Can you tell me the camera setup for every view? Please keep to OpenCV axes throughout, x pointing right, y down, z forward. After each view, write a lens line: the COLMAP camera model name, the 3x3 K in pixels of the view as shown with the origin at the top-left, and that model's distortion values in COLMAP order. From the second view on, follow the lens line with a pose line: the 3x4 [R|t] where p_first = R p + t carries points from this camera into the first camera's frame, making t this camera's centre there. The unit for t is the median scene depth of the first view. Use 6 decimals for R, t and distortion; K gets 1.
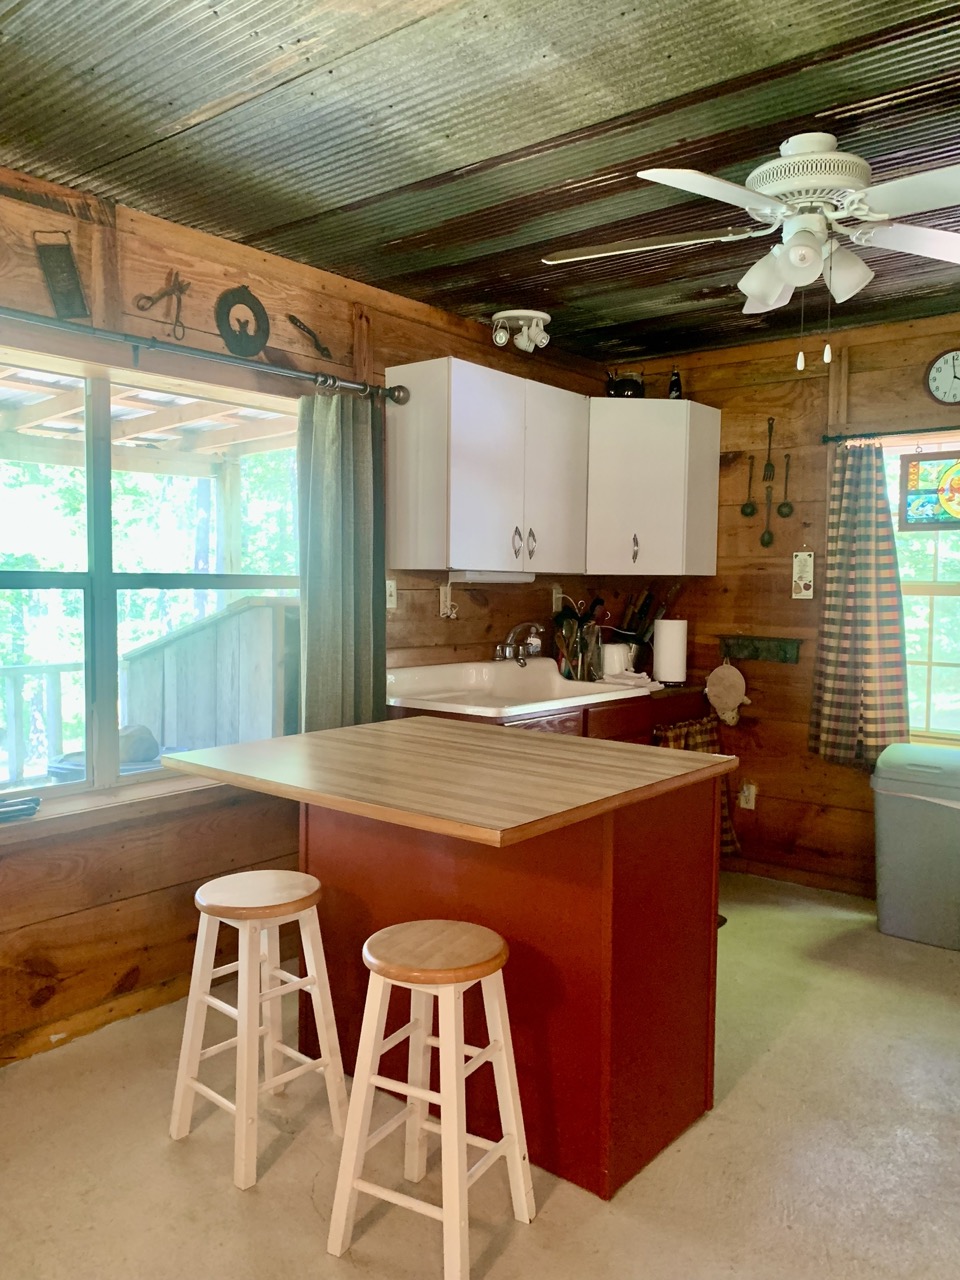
lens RADIAL K [[985.2, 0, 489.8], [0, 985.2, 641.4], [0, 0, 1]] dist [0.036454, -0.054382]
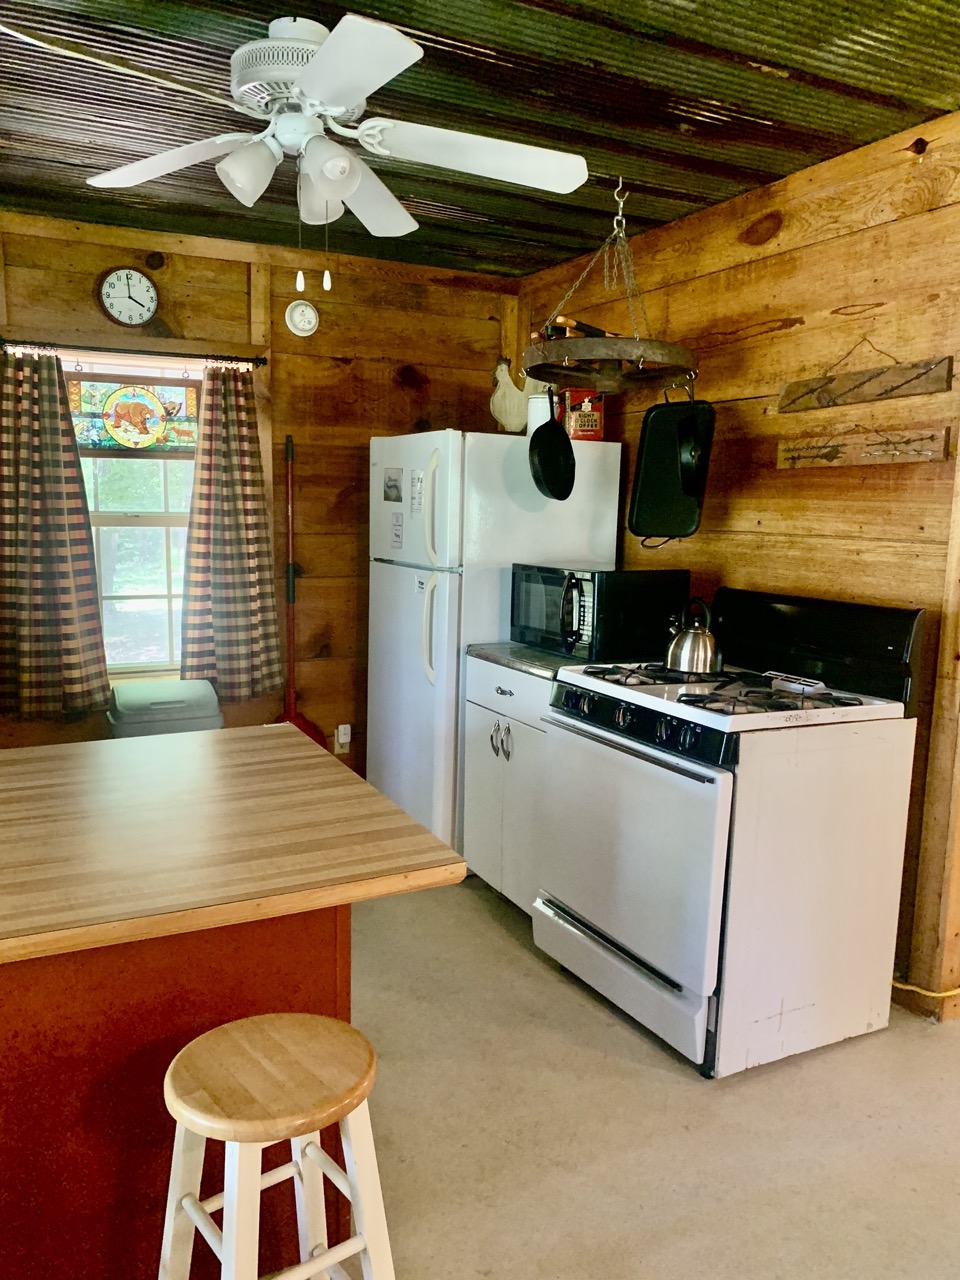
lens RADIAL K [[985.2, 0, 490.4], [0, 985.2, 641.2], [0, 0, 1]] dist [0.036454, -0.054382]
pose [[0.395427, -0.127493, 0.909606, -0.287343], [0.047747, 0.991834, 0.118262, -0.031849], [-0.917255, -0.003333, 0.398286, 0.280779]]
